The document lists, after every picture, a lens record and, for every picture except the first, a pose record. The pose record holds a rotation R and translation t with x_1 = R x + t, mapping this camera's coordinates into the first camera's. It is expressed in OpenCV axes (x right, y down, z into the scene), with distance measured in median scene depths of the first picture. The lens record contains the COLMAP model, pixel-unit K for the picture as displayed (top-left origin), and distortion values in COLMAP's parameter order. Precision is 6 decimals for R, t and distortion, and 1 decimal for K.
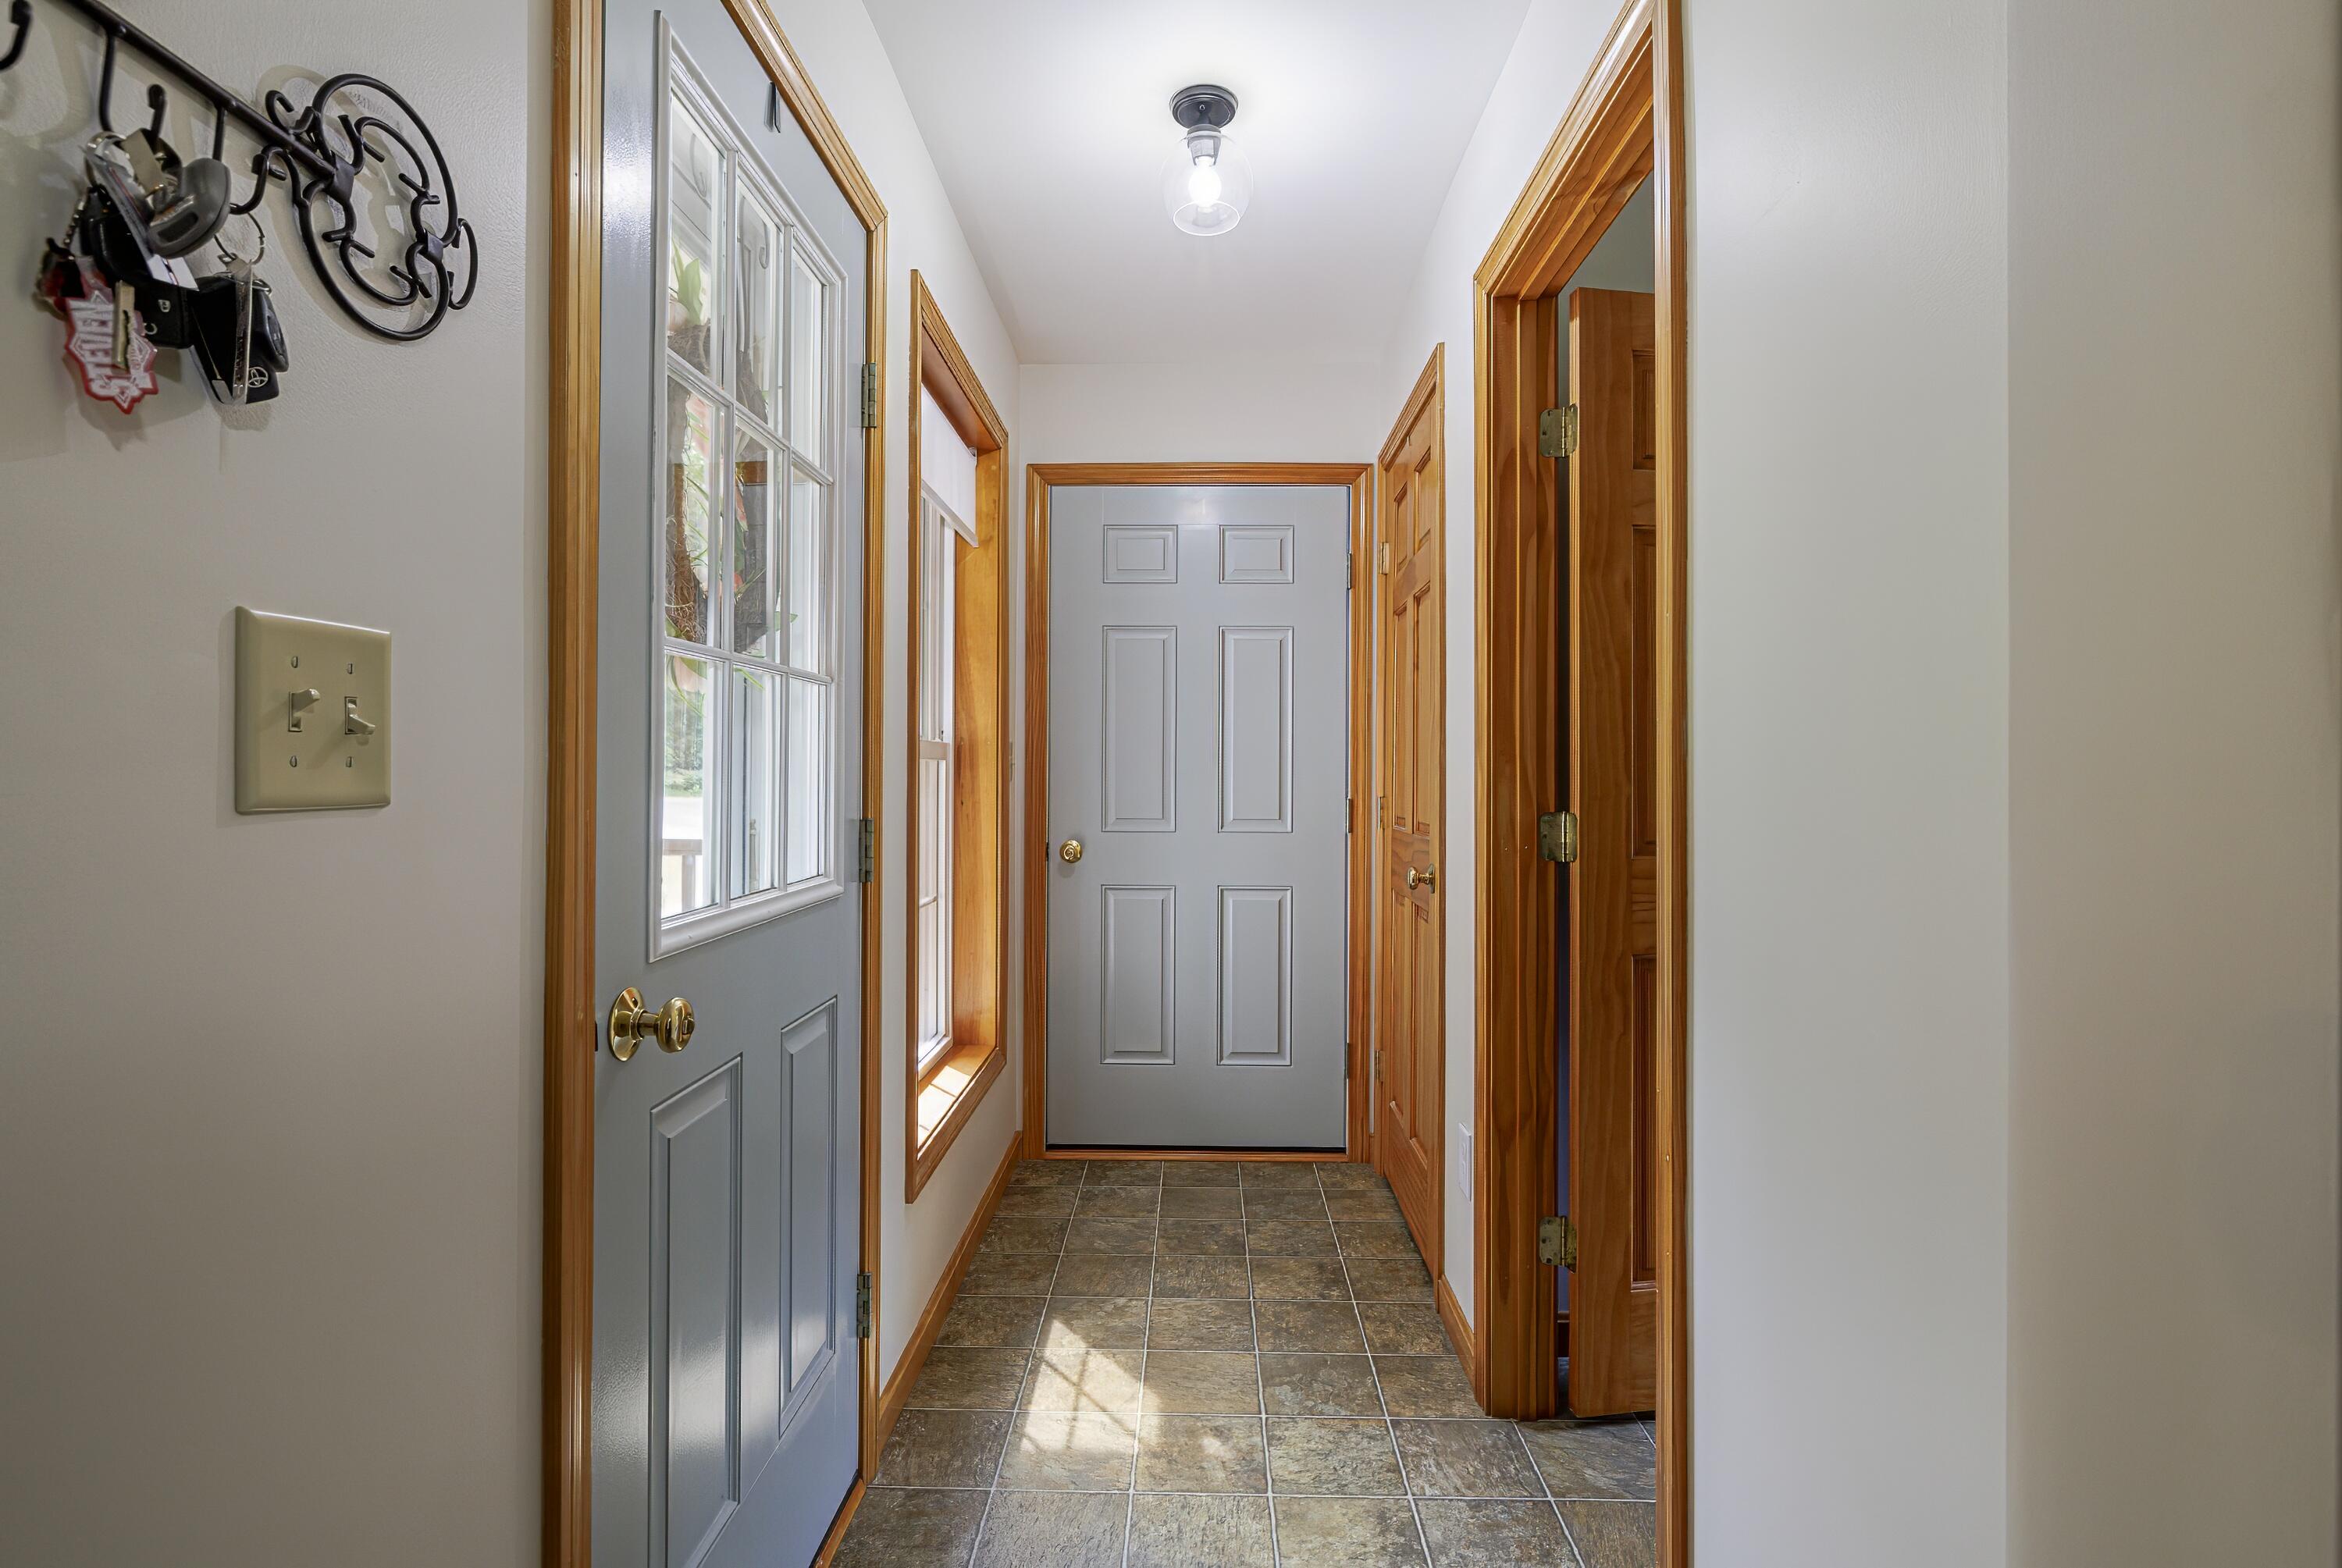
lens RADIAL K [[1129.8, 0, 1171.8], [0, 1129.8, 772.3], [0, 0, 1]] dist [0.000170, -0.000001]
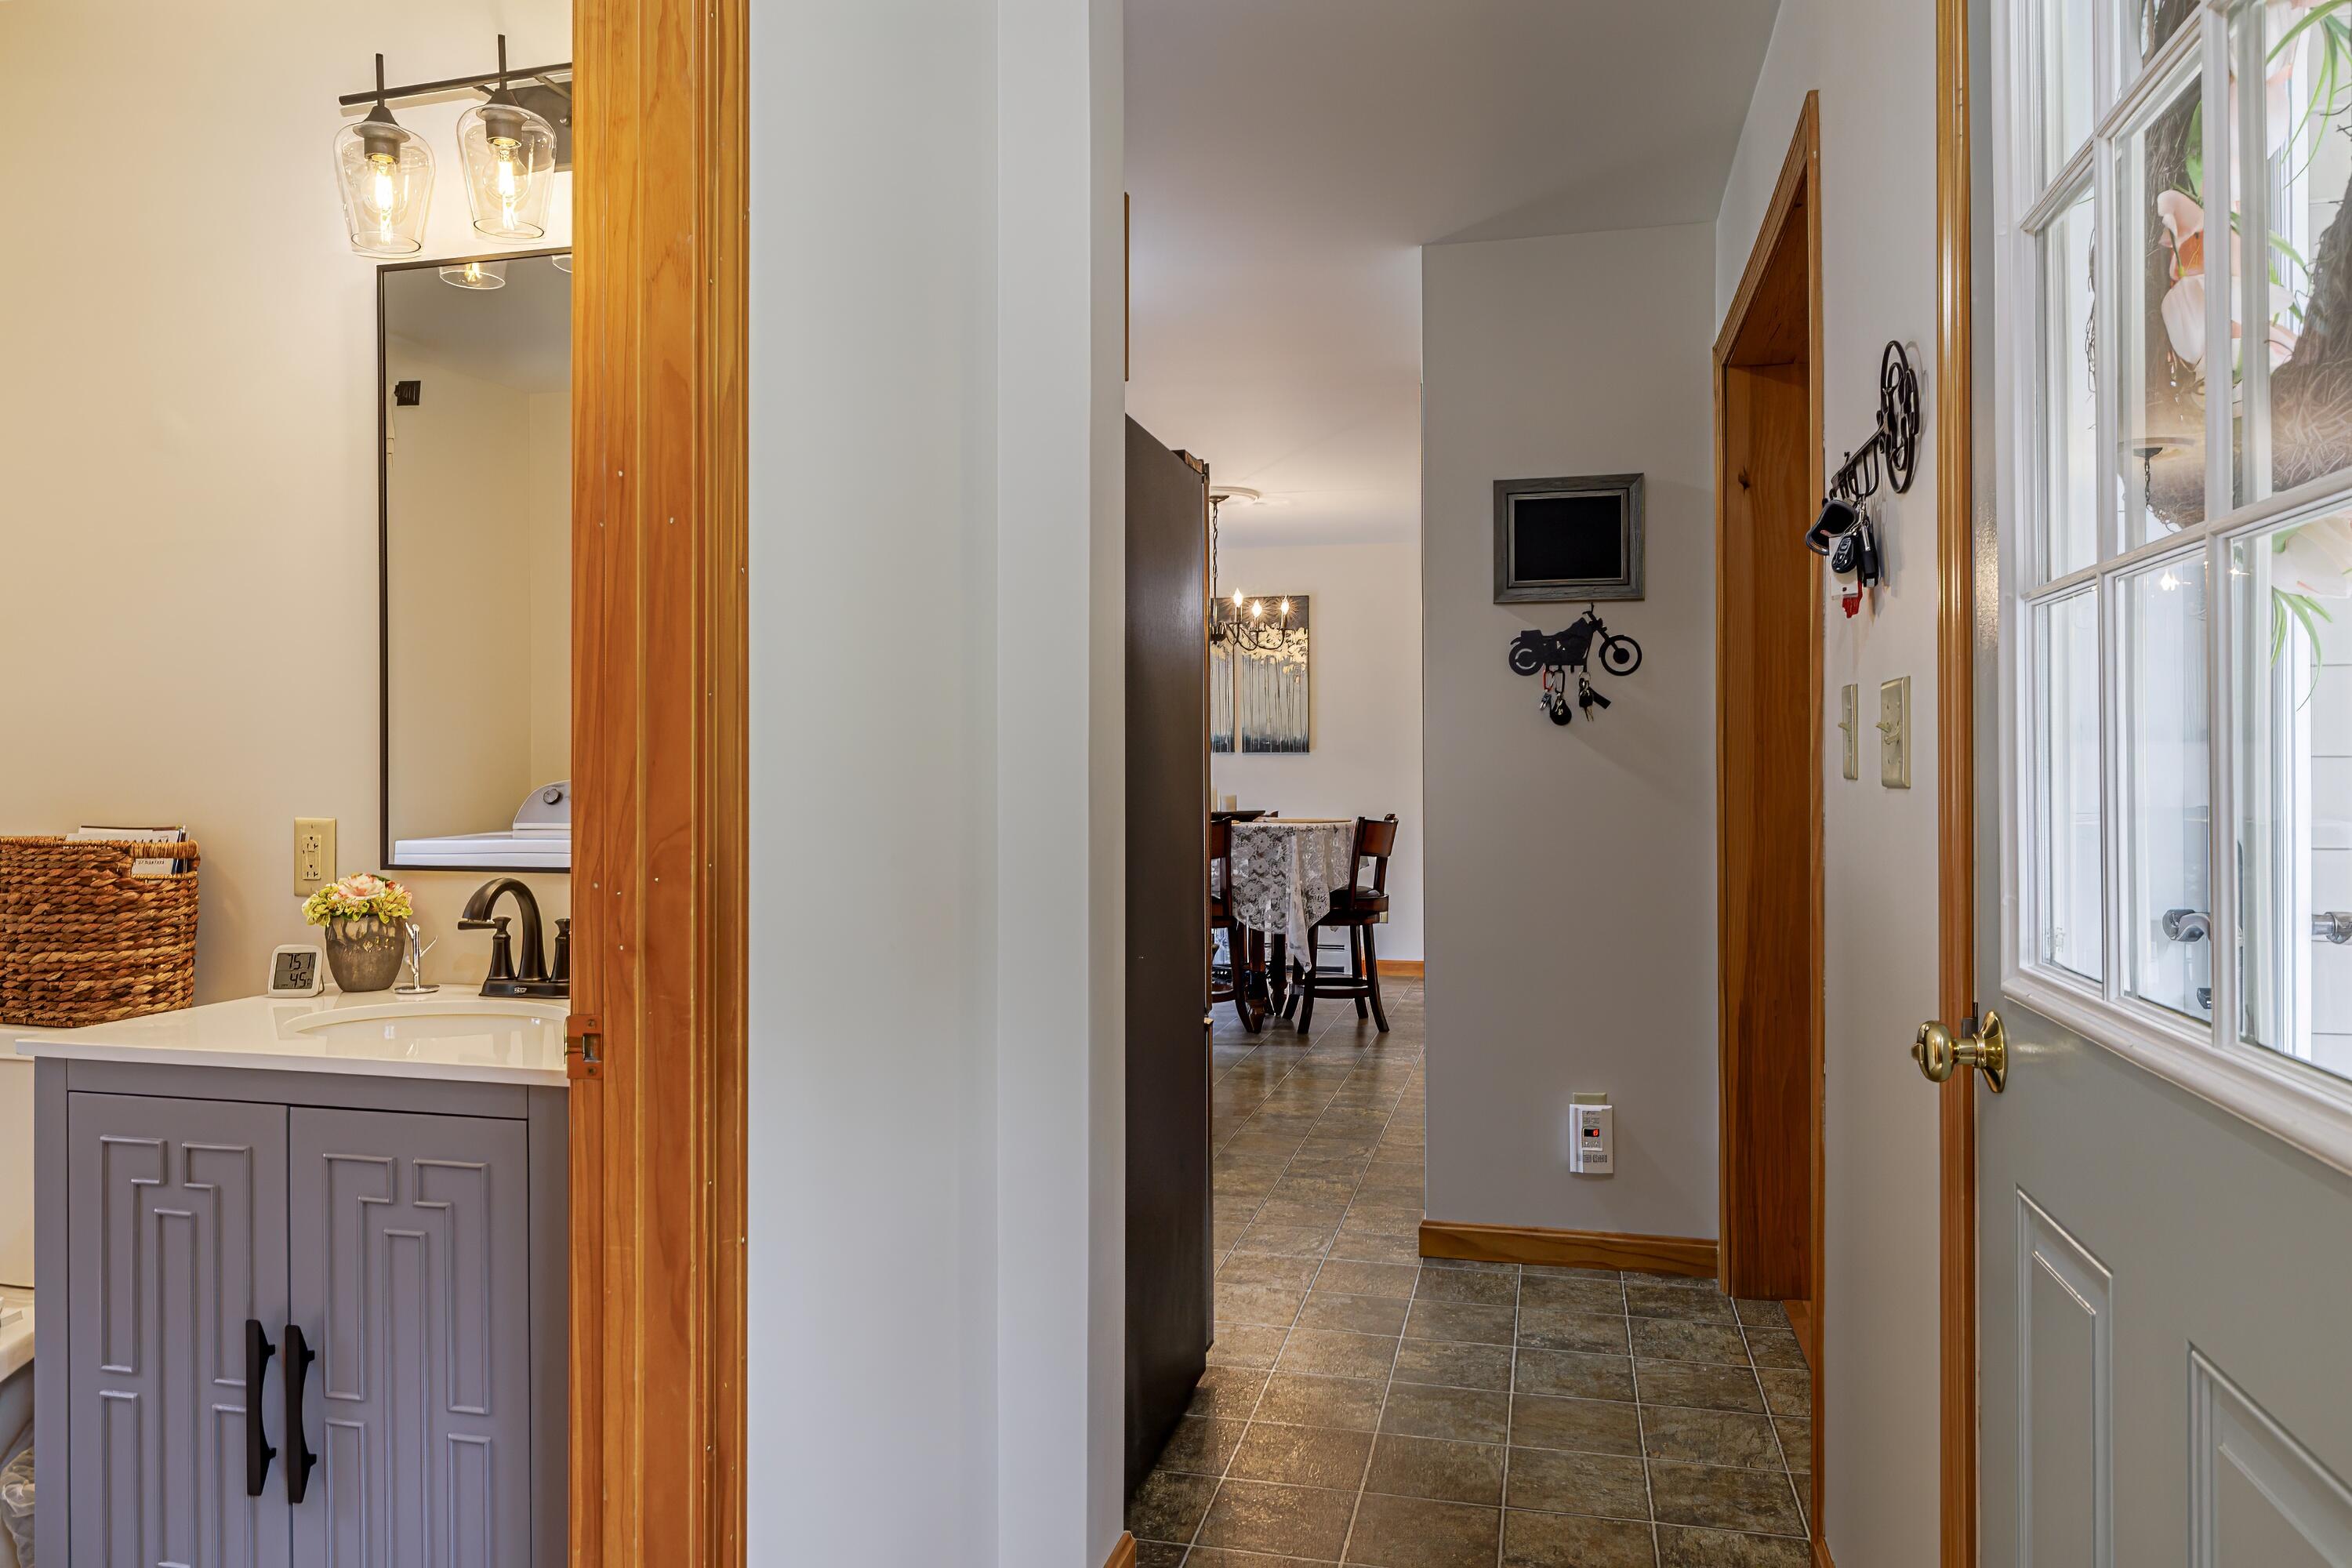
lens RADIAL K [[1539.9, 0, 1175.2], [0, 1539.9, 773.0], [0, 0, 1]] dist [-0.003357, -0.001181]
pose [[-0.219640, 0.002941, -0.975577, 1.062751], [0.000704, 0.999996, 0.002856, 0.008497], [0.975581, -0.000060, -0.219641, 1.026437]]
